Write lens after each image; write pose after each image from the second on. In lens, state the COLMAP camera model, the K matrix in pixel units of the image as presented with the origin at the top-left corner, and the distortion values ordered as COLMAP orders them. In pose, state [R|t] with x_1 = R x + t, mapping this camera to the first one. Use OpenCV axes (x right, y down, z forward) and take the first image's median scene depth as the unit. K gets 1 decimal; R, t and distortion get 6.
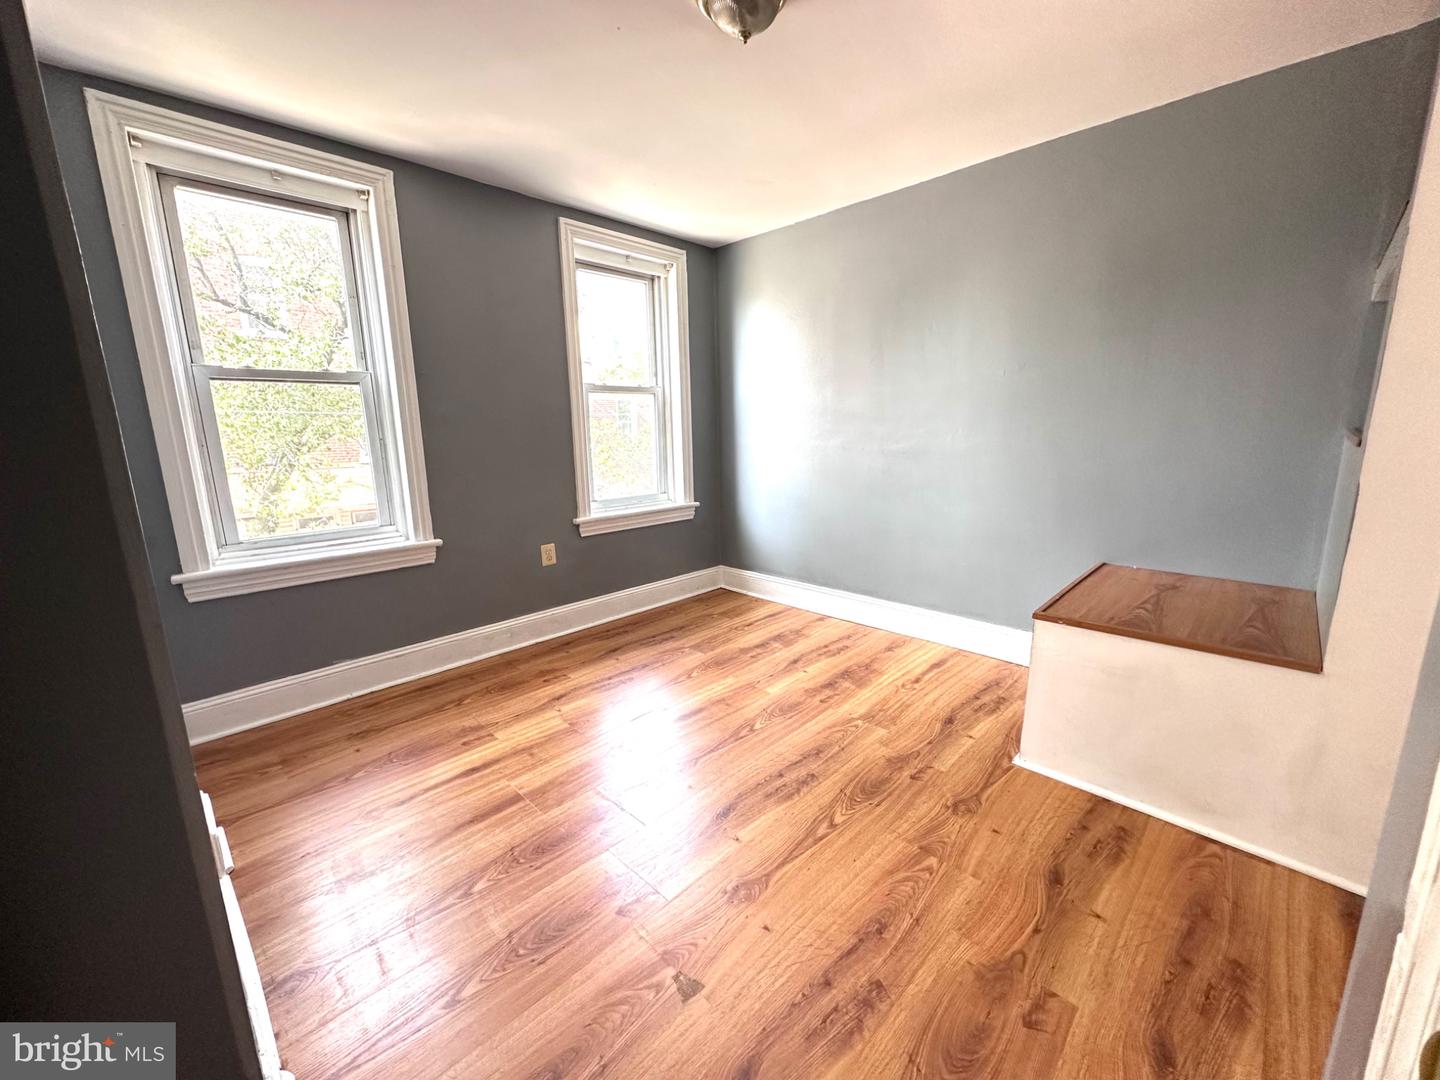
lens RADIAL K [[572.8, 0, 722.7], [0, 572.8, 540.1], [0, 0, 1]] dist [-0.002701, 0.000643]
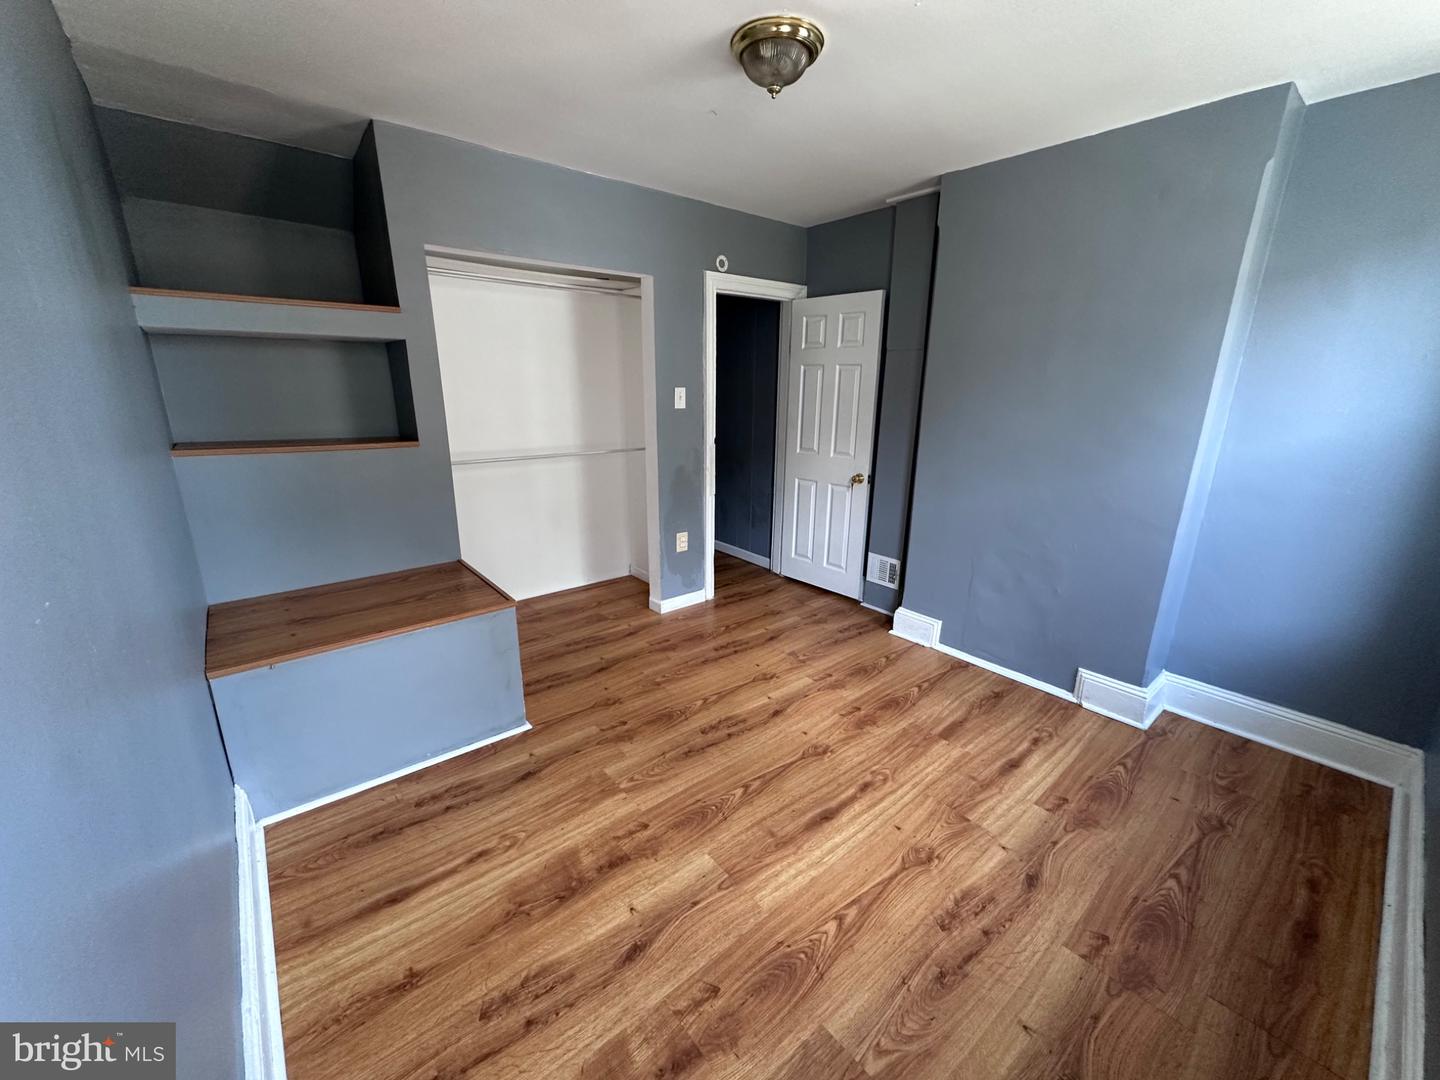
lens RADIAL K [[572.8, 0, 722.7], [0, 572.8, 540.1], [0, 0, 1]] dist [-0.002701, 0.000643]
pose [[-0.995819, -0.018696, 0.089415, 0.013513], [0.023793, 0.891963, 0.451482, -0.386337], [-0.088196, 0.451722, -0.887789, 1.489532]]
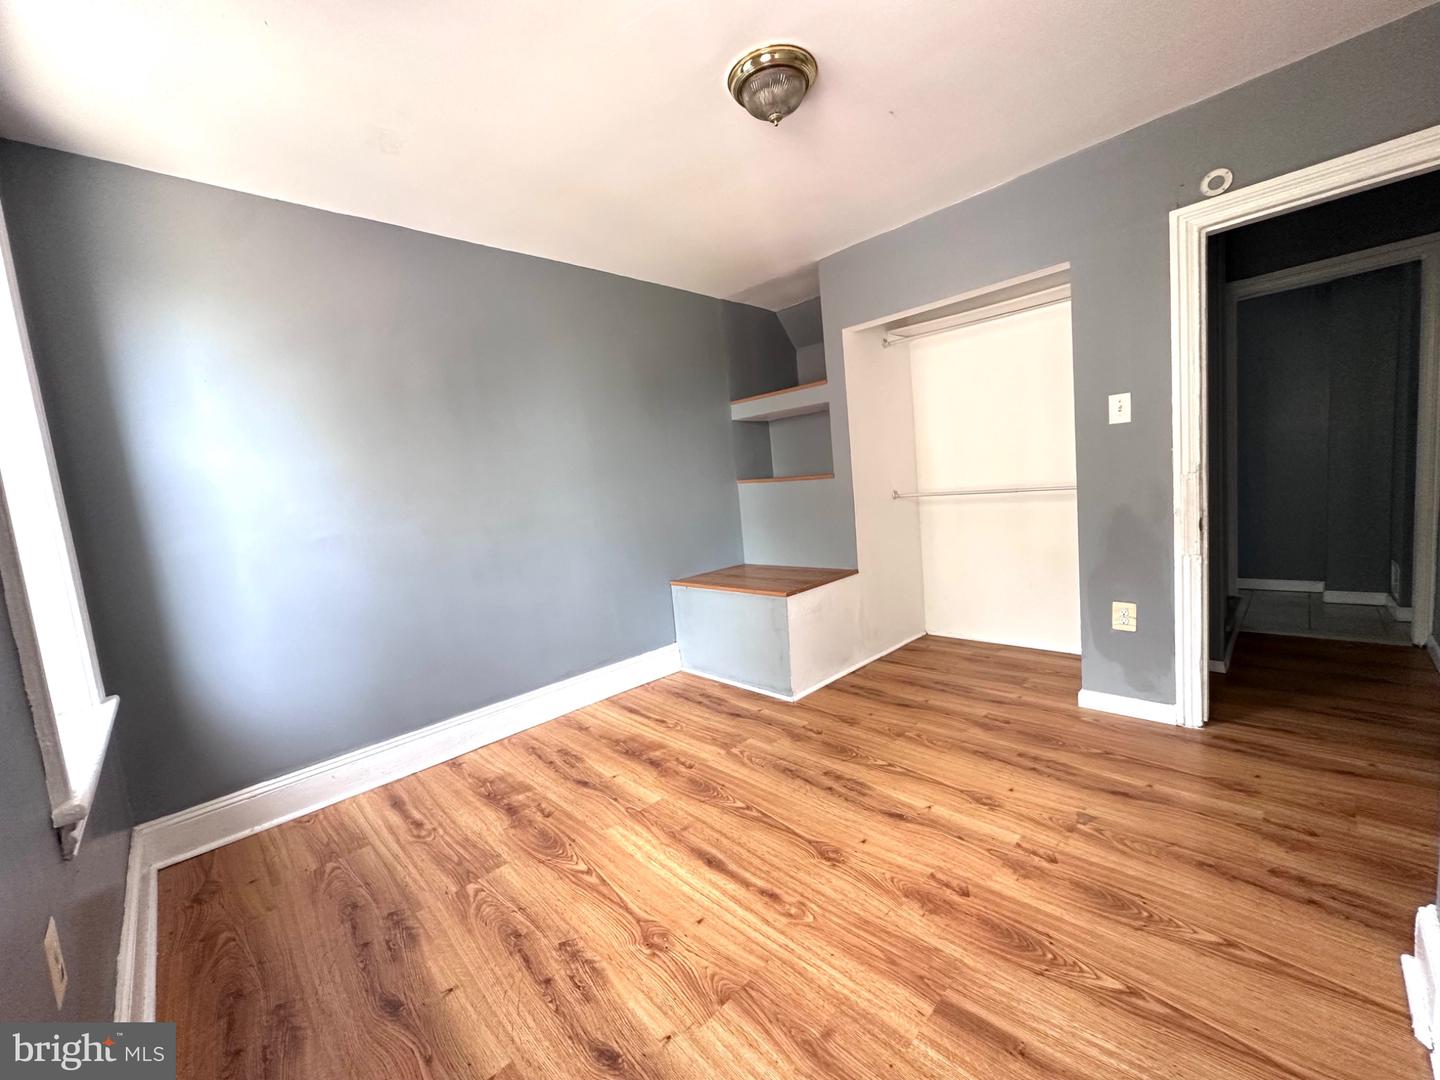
lens RADIAL K [[572.8, 0, 722.7], [0, 572.8, 540.1], [0, 0, 1]] dist [-0.002701, 0.000643]
pose [[0.014931, -0.086000, 0.996183, -0.727625], [0.281829, 0.956262, 0.078330, -0.131946], [-0.959348, 0.279584, 0.038515, 0.811762]]
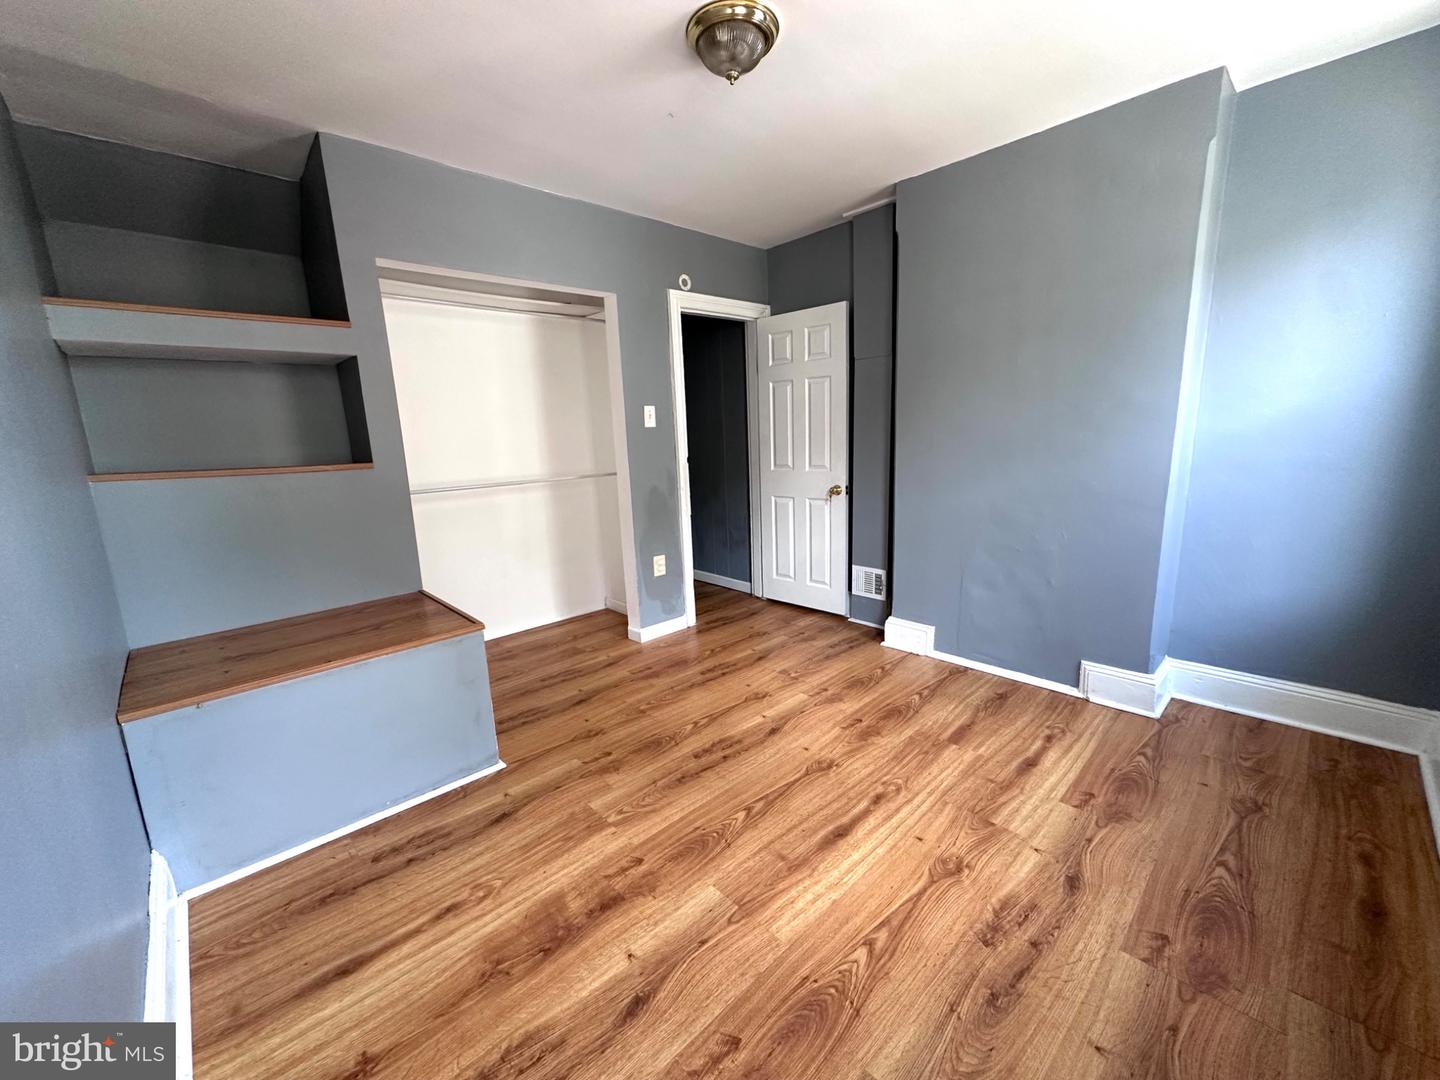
lens RADIAL K [[572.8, 0, 722.7], [0, 572.8, 540.1], [0, 0, 1]] dist [-0.002701, 0.000643]
pose [[-0.998068, 0.047754, 0.039749, 0.034164], [0.059256, 0.923973, 0.377839, -0.304116], [-0.018683, 0.379464, -0.925018, 1.472216]]
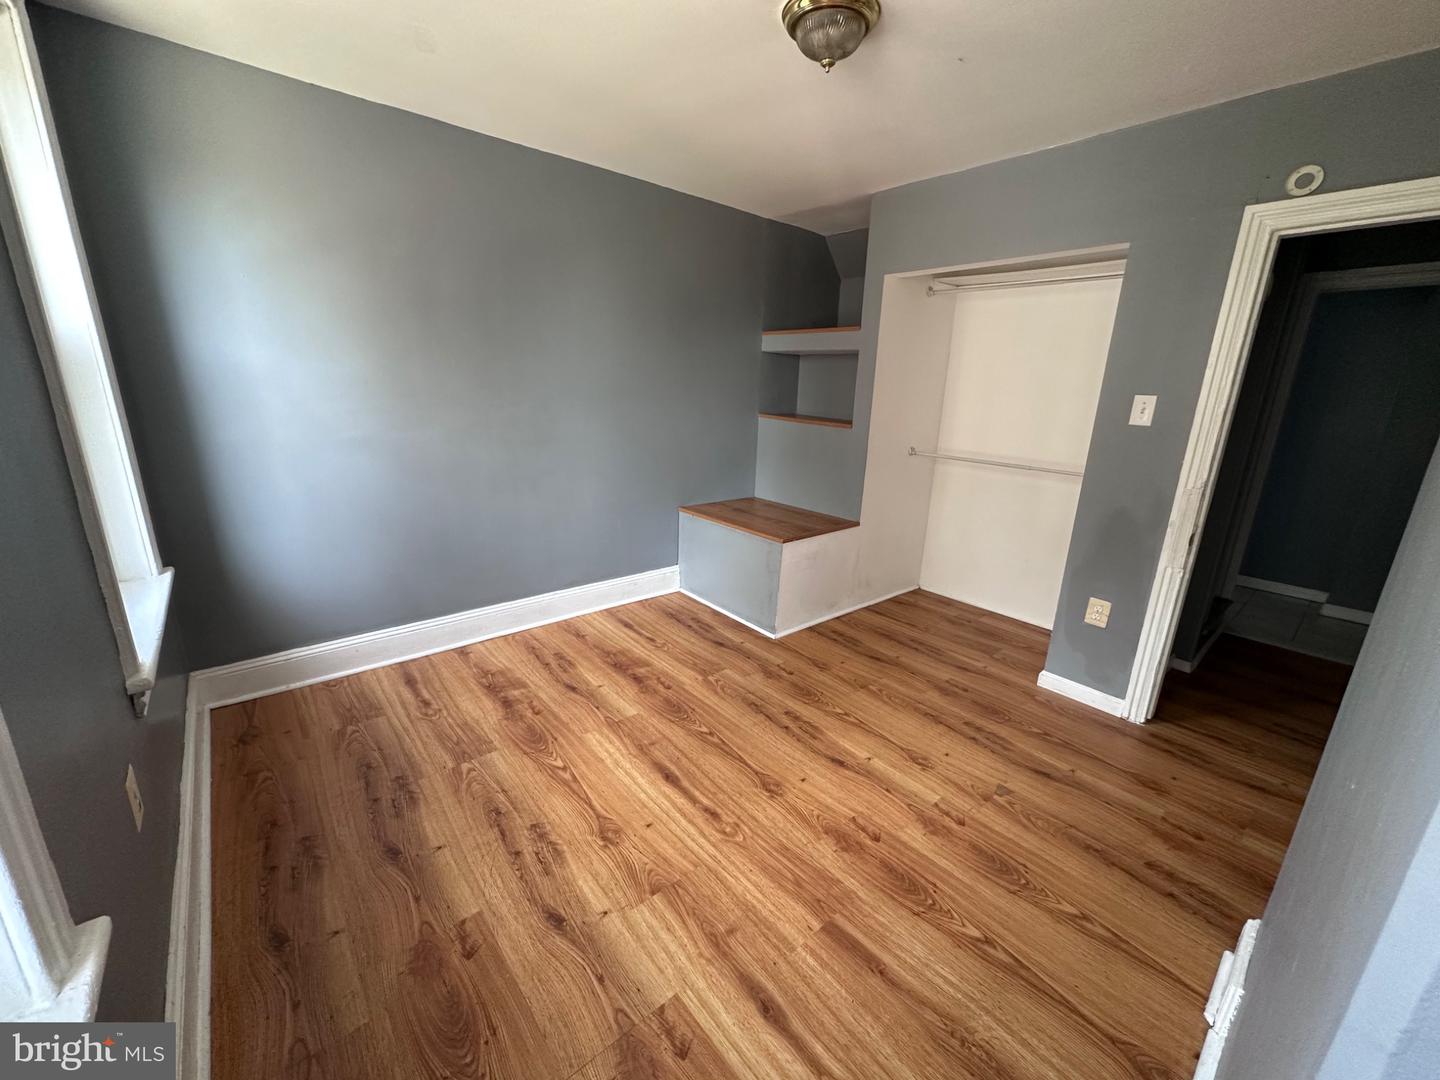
lens RADIAL K [[572.8, 0, 722.7], [0, 572.8, 540.1], [0, 0, 1]] dist [-0.002701, 0.000643]
pose [[0.082137, -0.247341, 0.965441, -0.758096], [0.159524, 0.959487, 0.232244, -0.202450], [-0.983771, 0.134935, 0.118266, 0.745666]]
